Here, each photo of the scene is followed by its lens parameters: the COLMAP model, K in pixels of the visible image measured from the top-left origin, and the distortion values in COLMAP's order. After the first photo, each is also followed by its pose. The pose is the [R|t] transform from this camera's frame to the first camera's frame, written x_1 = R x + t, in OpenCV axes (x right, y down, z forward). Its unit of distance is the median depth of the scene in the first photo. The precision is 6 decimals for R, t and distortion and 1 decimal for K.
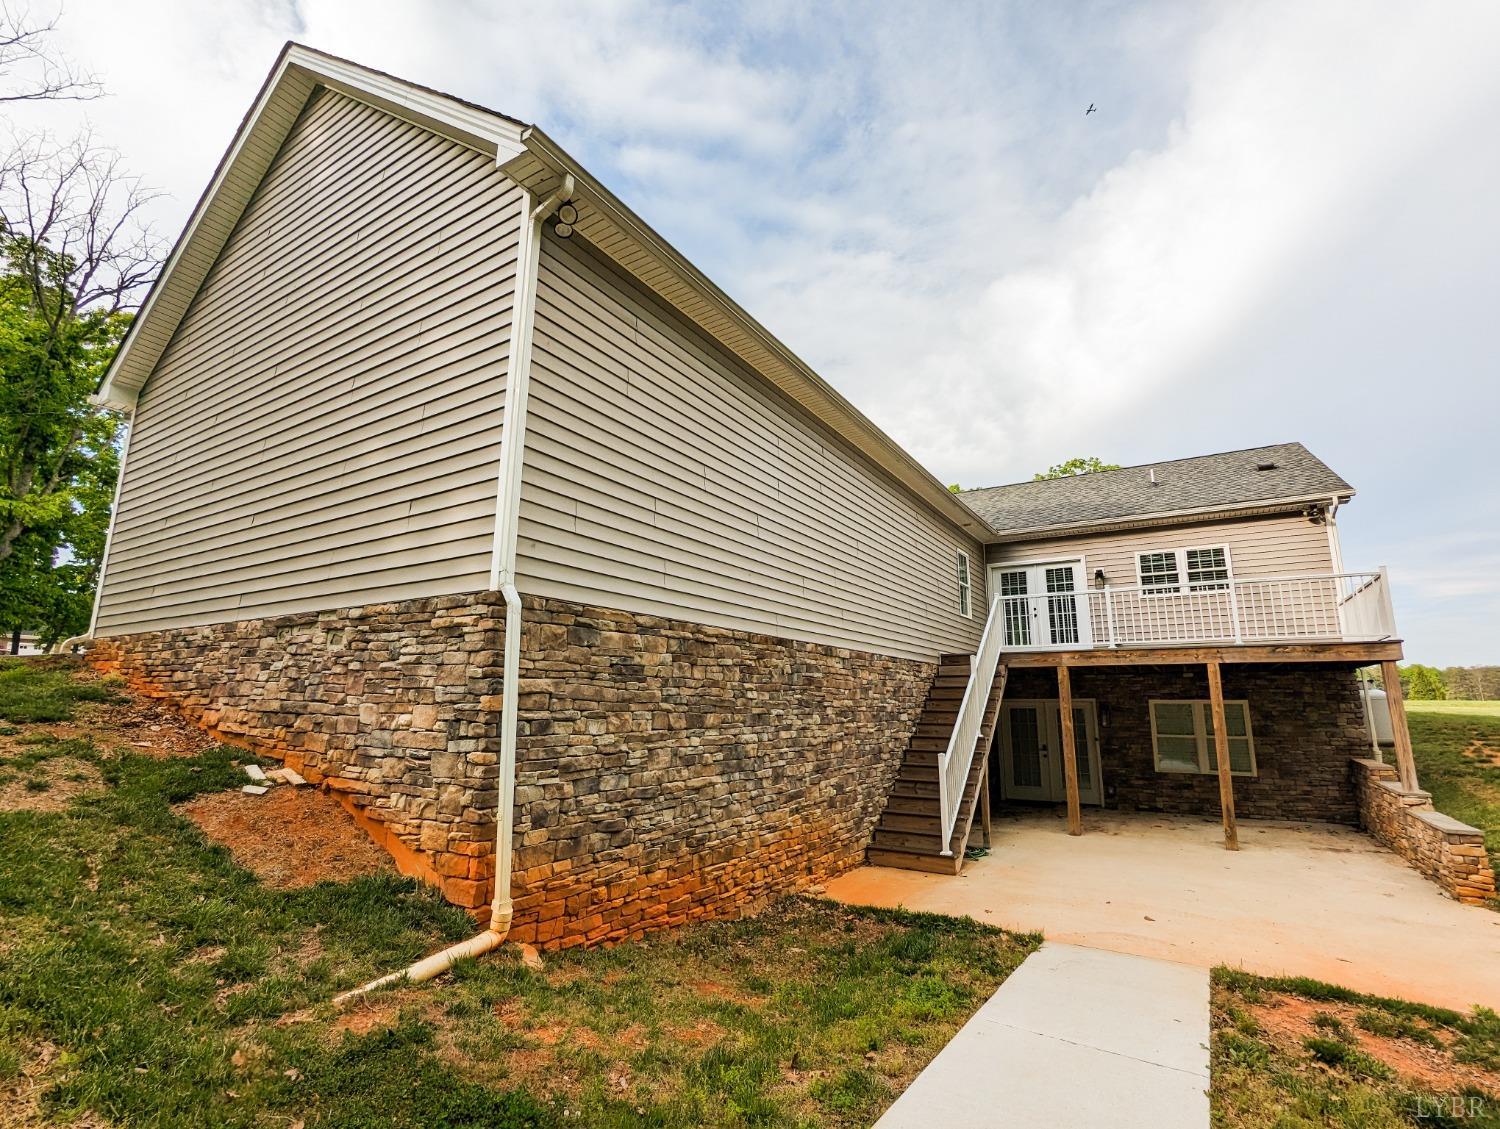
lens RADIAL K [[736.6, 0, 750.8], [0, 736.6, 592.0], [0, 0, 1]] dist [0.094525, 0.000139]
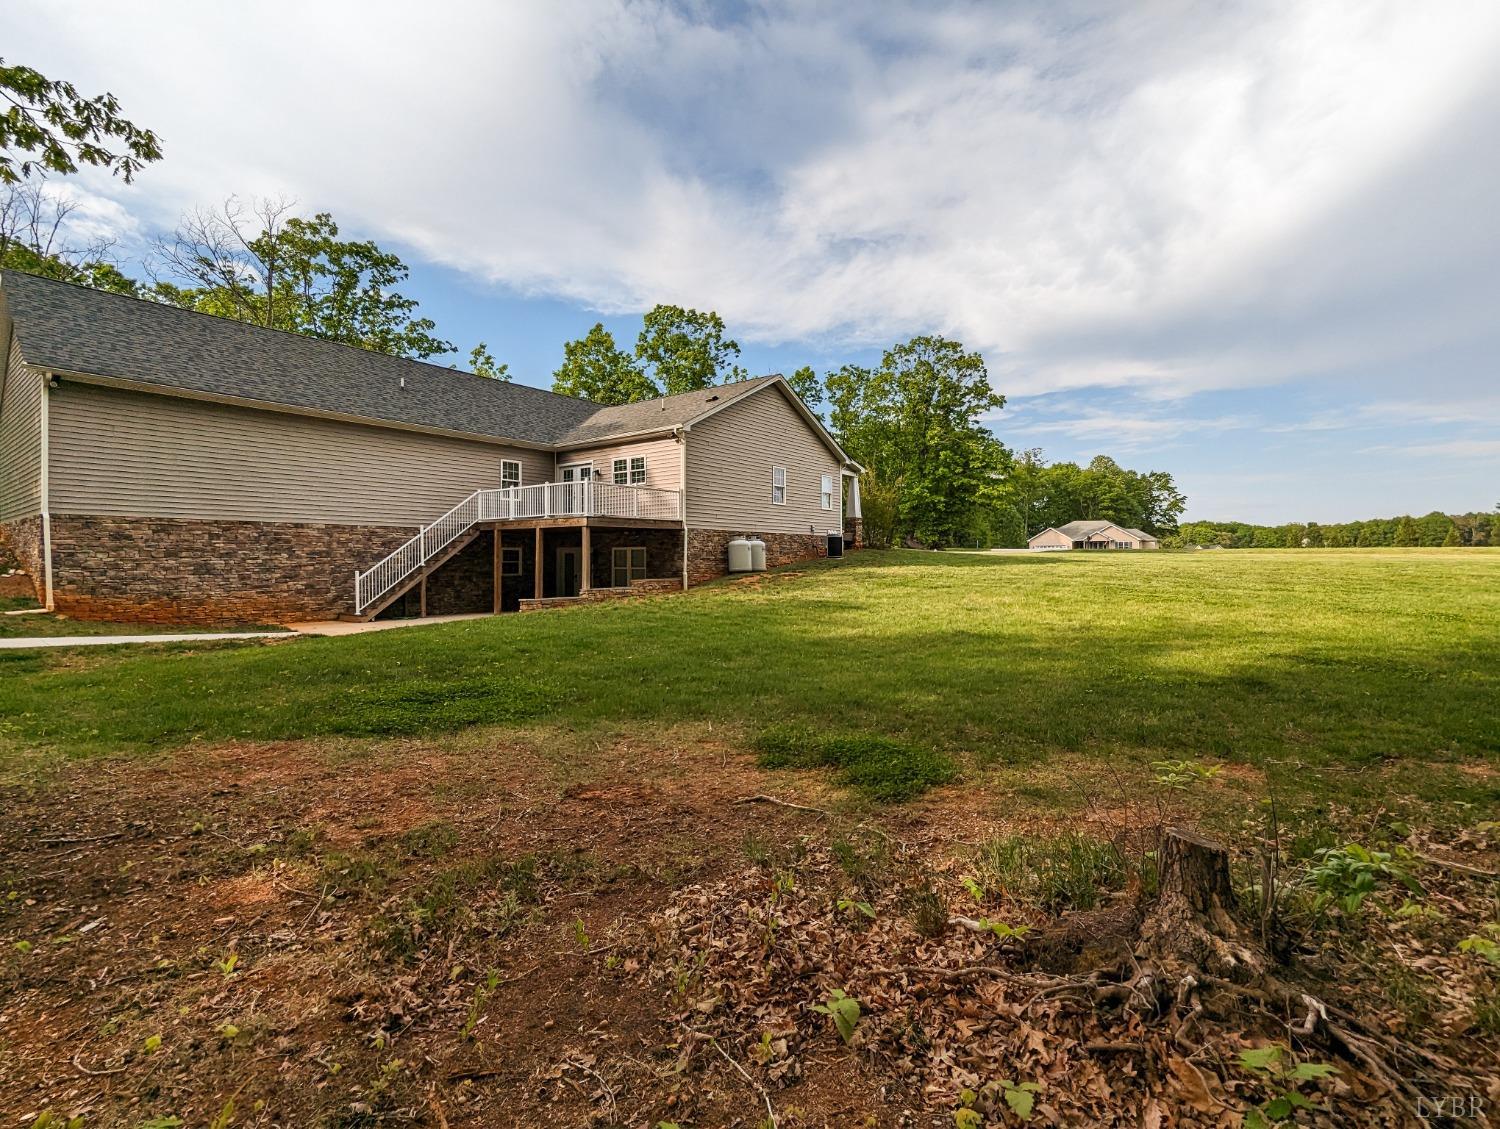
lens RADIAL K [[721.2, 0, 755.4], [0, 721.2, 561.7], [0, 0, 1]] dist [0.000803, 0.000877]
pose [[0.972339, 0.016843, -0.232965, 2.363940], [0.022751, 0.985825, 0.166228, -0.171773], [0.232462, -0.166930, 0.958173, -0.935443]]
